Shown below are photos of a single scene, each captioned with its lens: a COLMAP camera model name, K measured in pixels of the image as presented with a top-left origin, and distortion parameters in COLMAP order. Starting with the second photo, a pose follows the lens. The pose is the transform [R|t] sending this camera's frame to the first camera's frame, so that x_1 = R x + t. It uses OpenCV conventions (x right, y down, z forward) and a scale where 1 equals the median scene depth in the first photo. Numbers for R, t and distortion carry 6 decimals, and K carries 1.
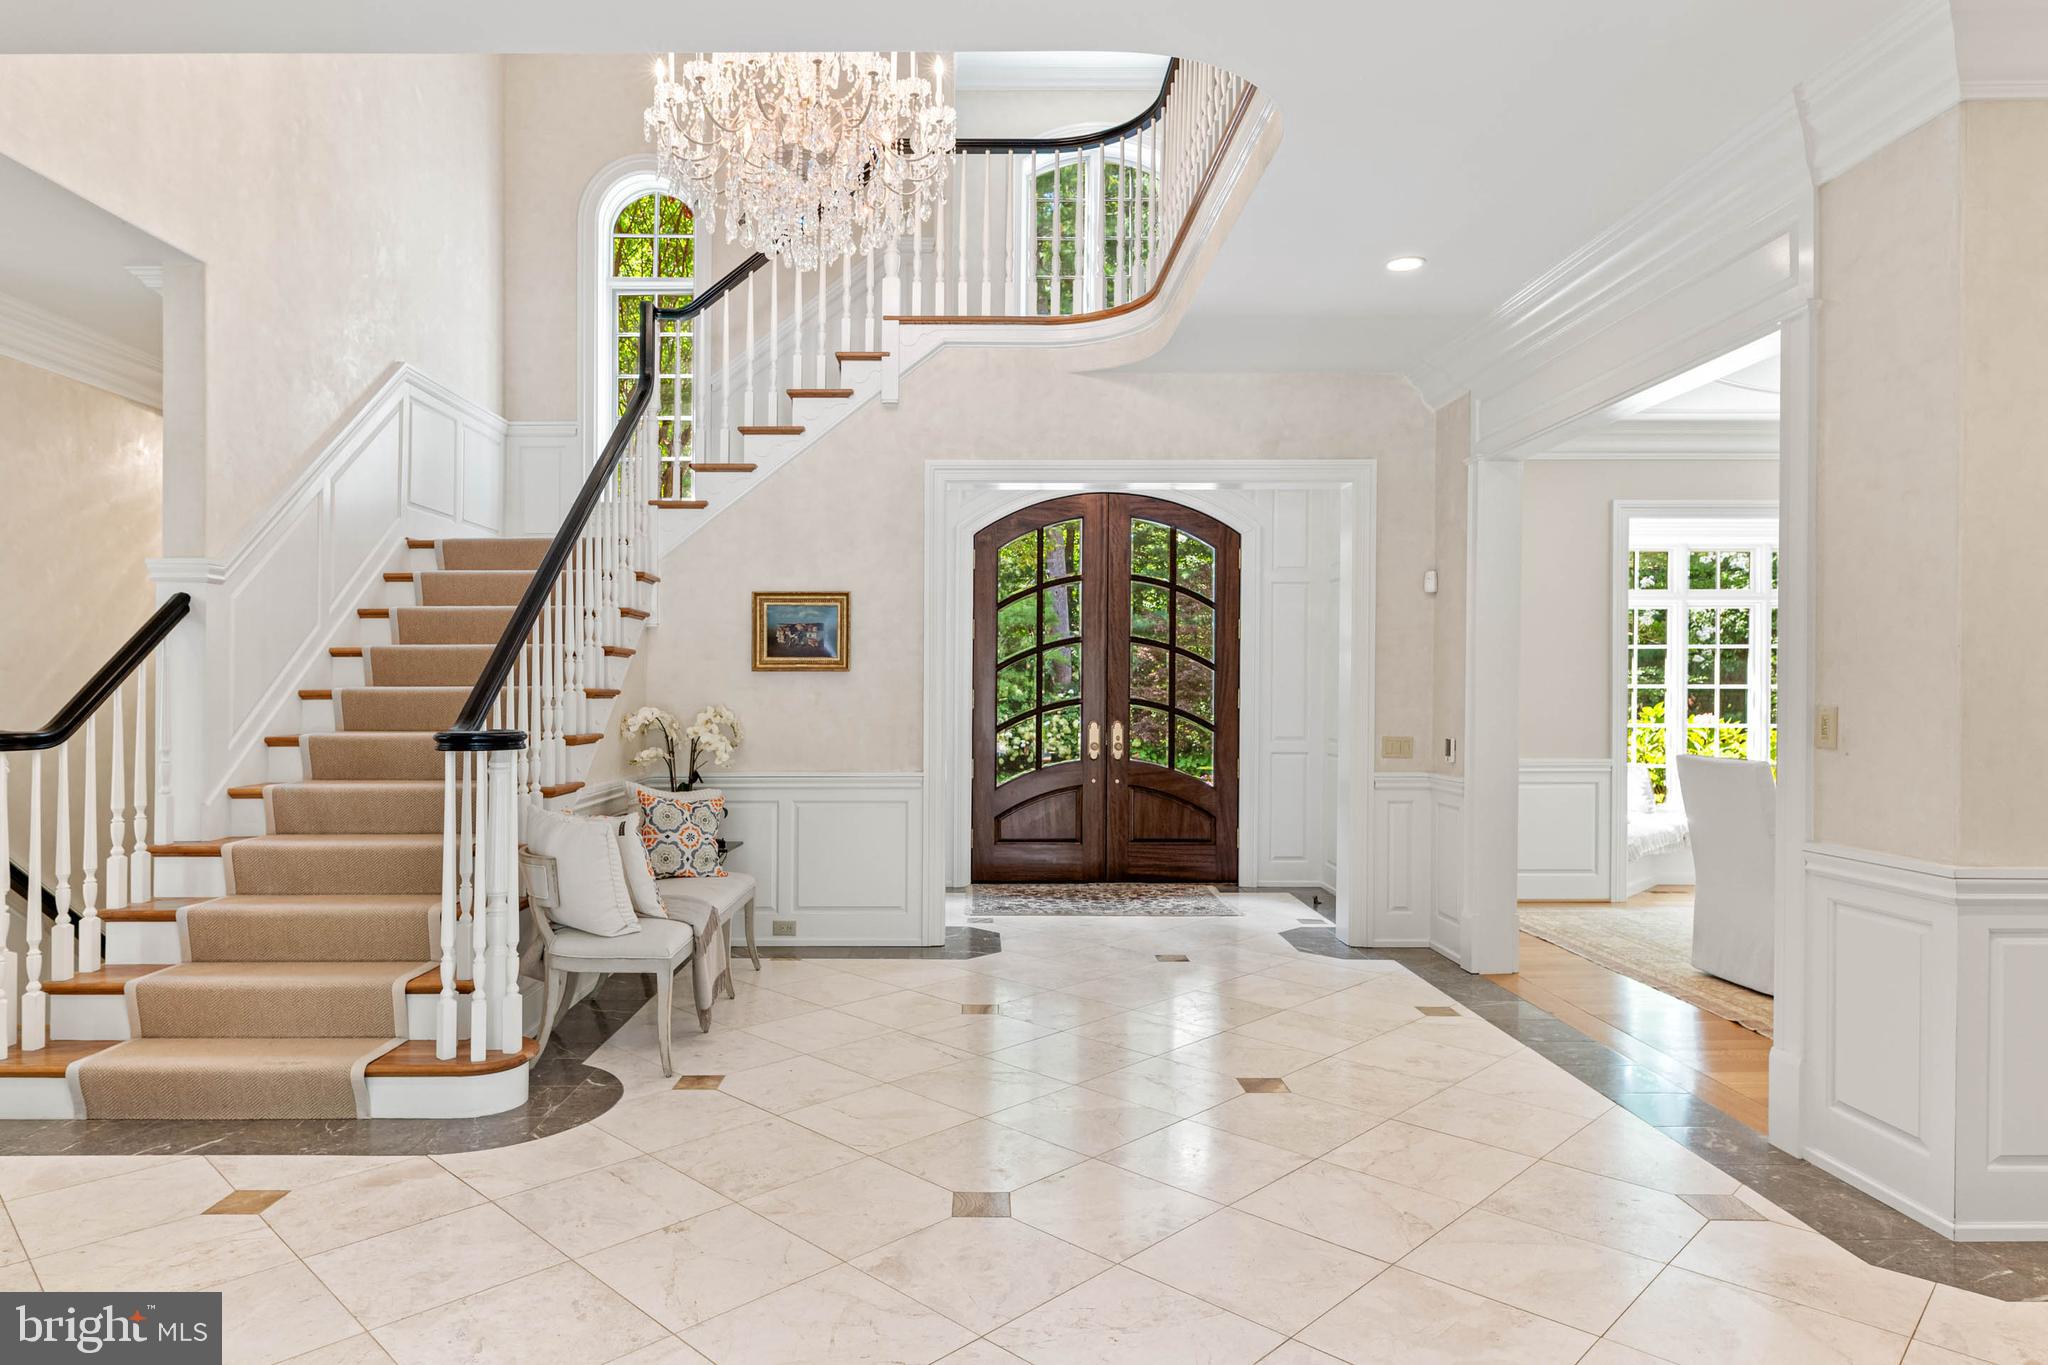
lens RADIAL K [[1195.7, 0, 1018.9], [0, 1195.7, 686.0], [0, 0, 1]] dist [-0.007378, -0.000587]
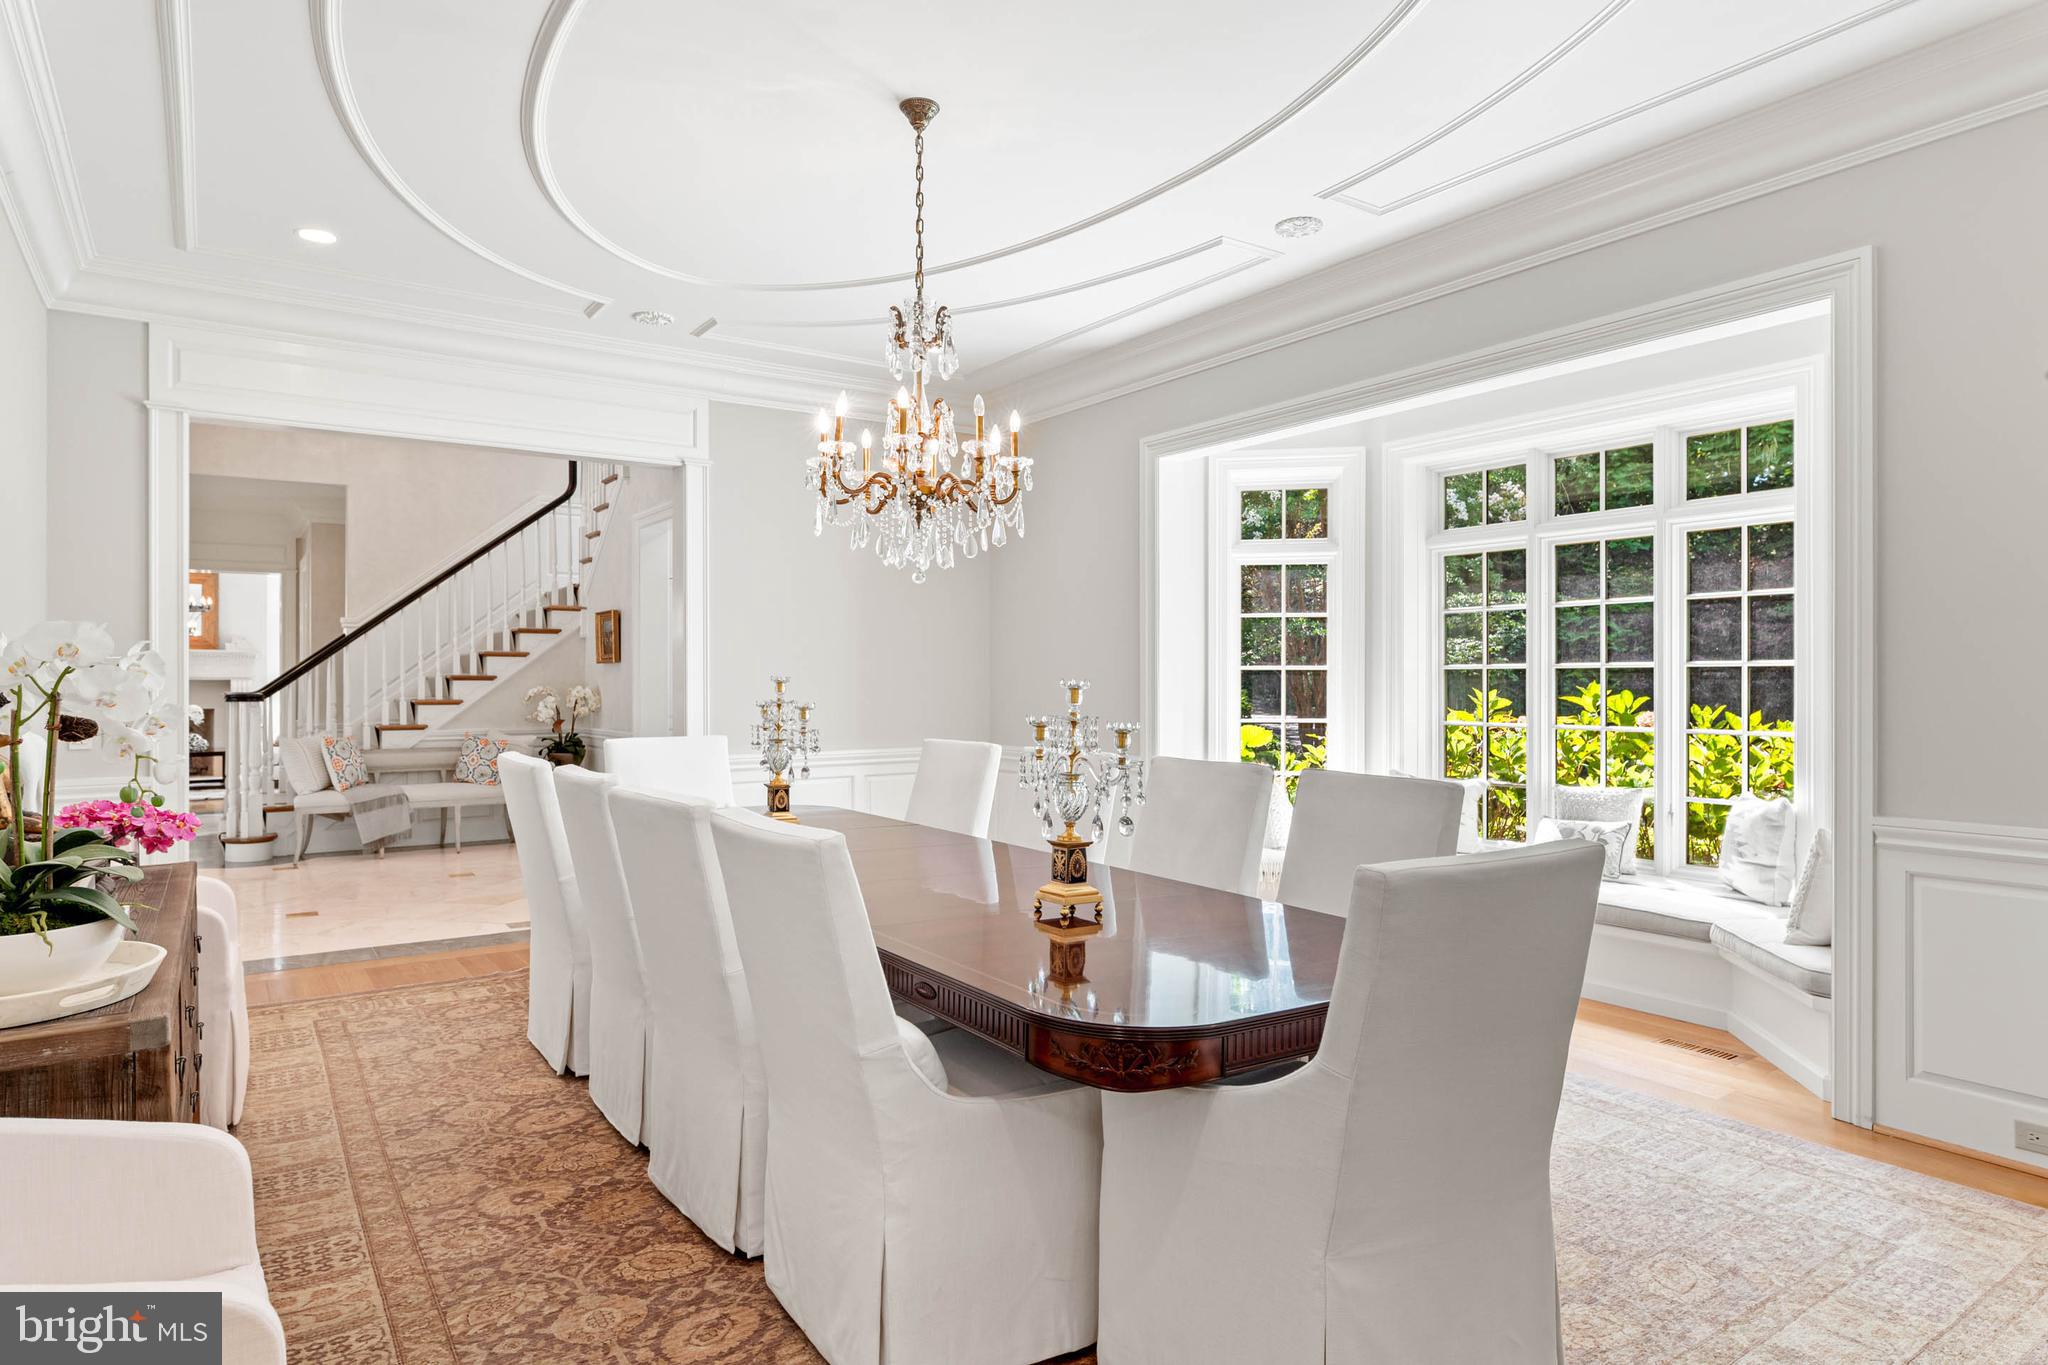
lens RADIAL K [[1195.7, 0, 1028.5], [0, 1195.7, 677.6], [0, 0, 1]] dist [-0.007378, -0.000587]
pose [[0.536737, -0.008791, -0.843704, 0.954917], [0.002735, 0.999959, -0.008679, 0.012401], [0.843745, 0.002350, 0.536739, 0.411012]]
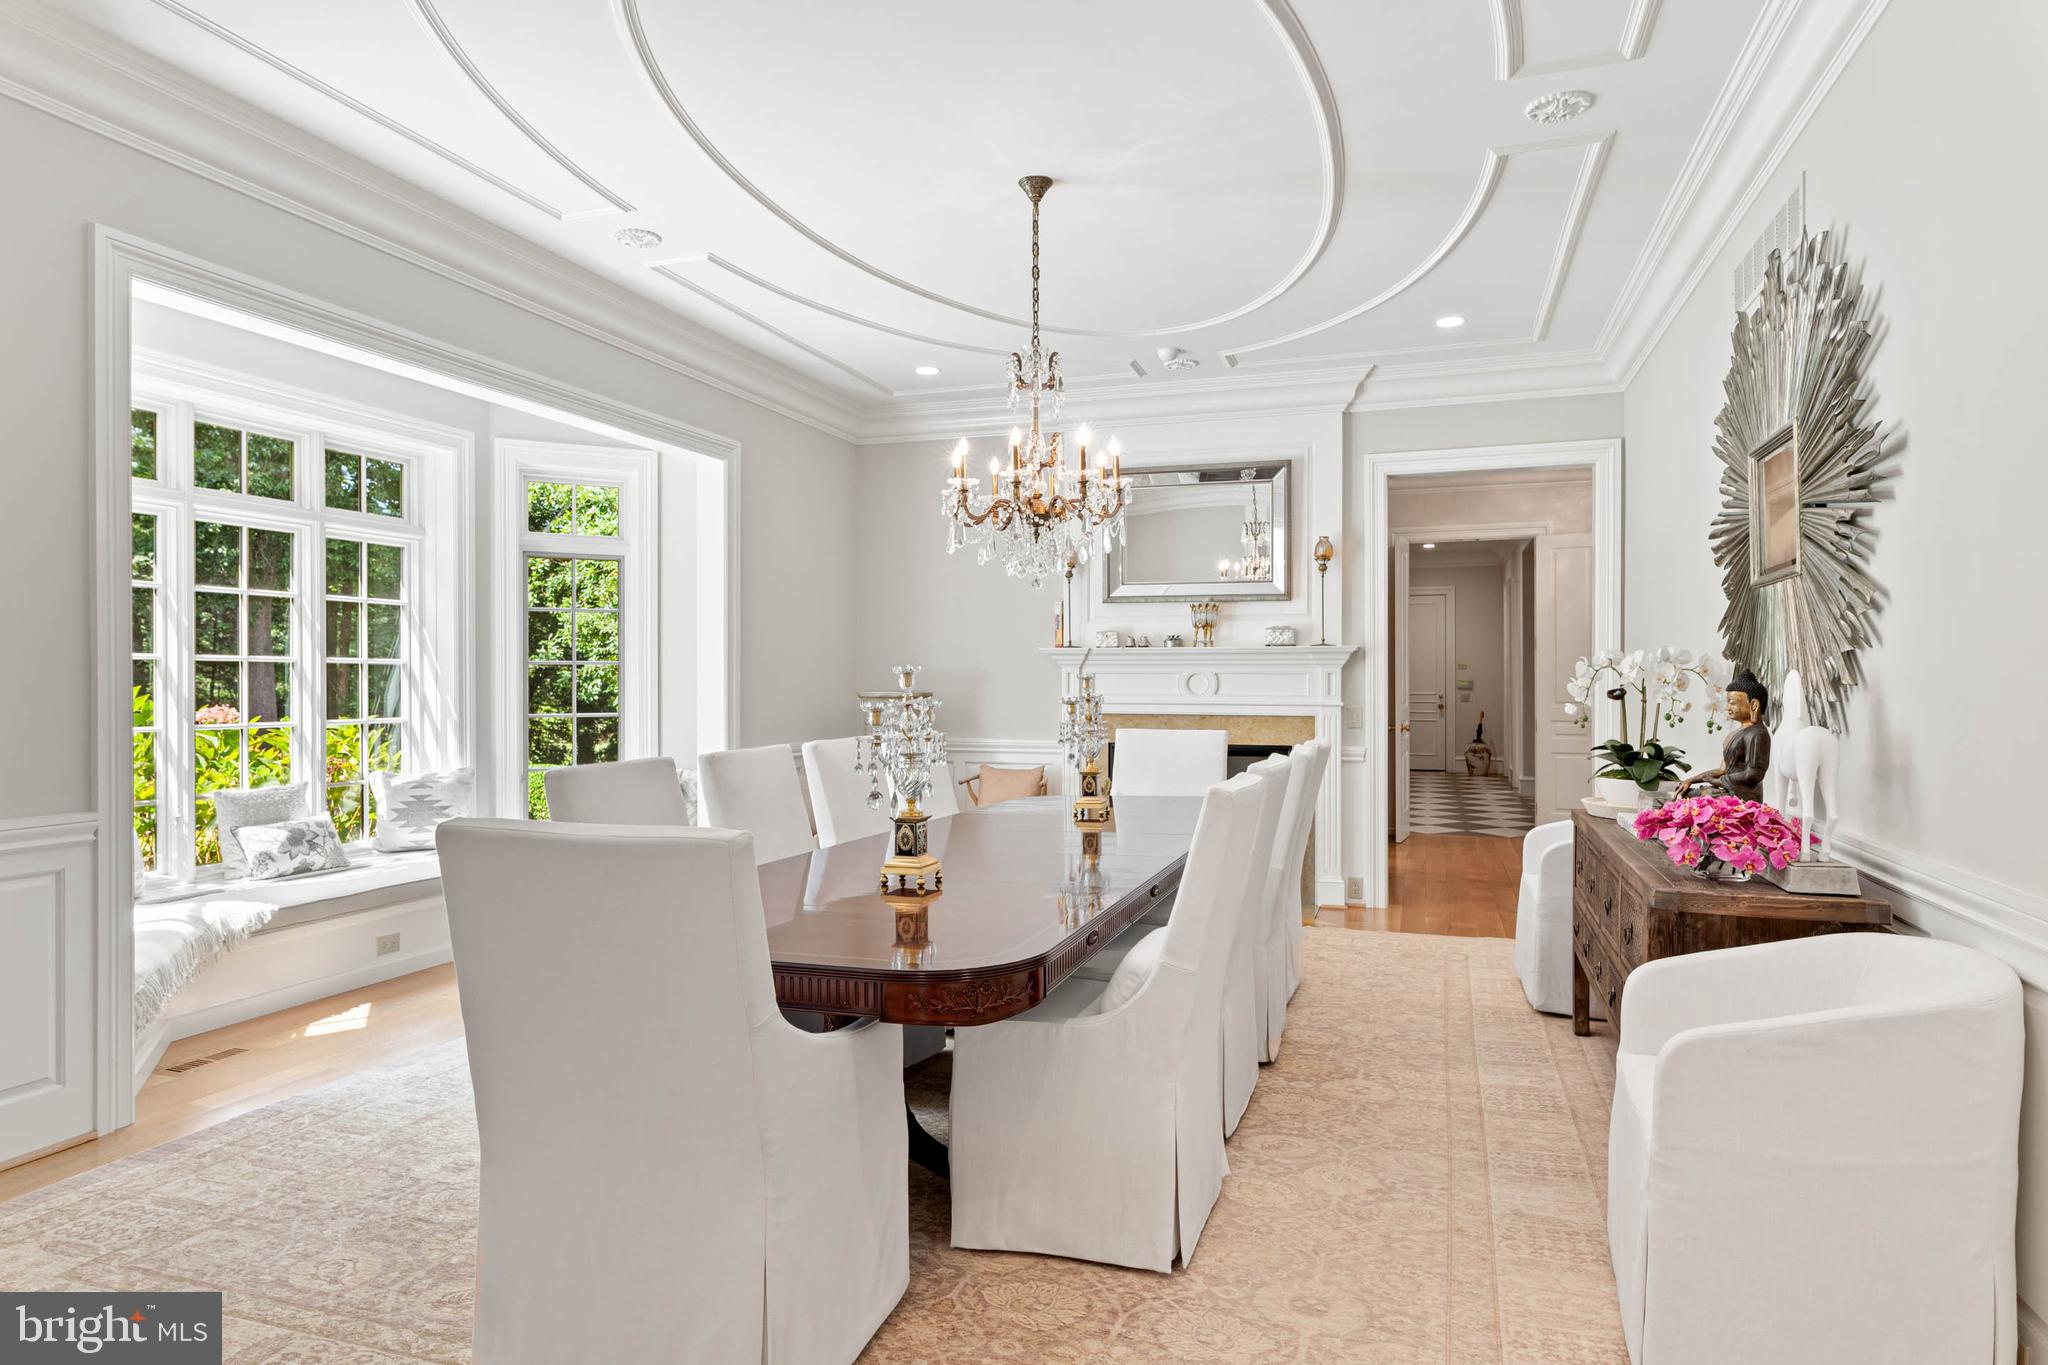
lens RADIAL K [[1195.7, 0, 1027.4], [0, 1195.7, 682.4], [0, 0, 1]] dist [-0.007378, -0.000587]
pose [[0.347729, -0.006868, 0.937570, 0.170275], [0.002773, 0.999976, 0.006296, 0.009969], [-0.937591, 0.000410, 0.347740, 0.435210]]
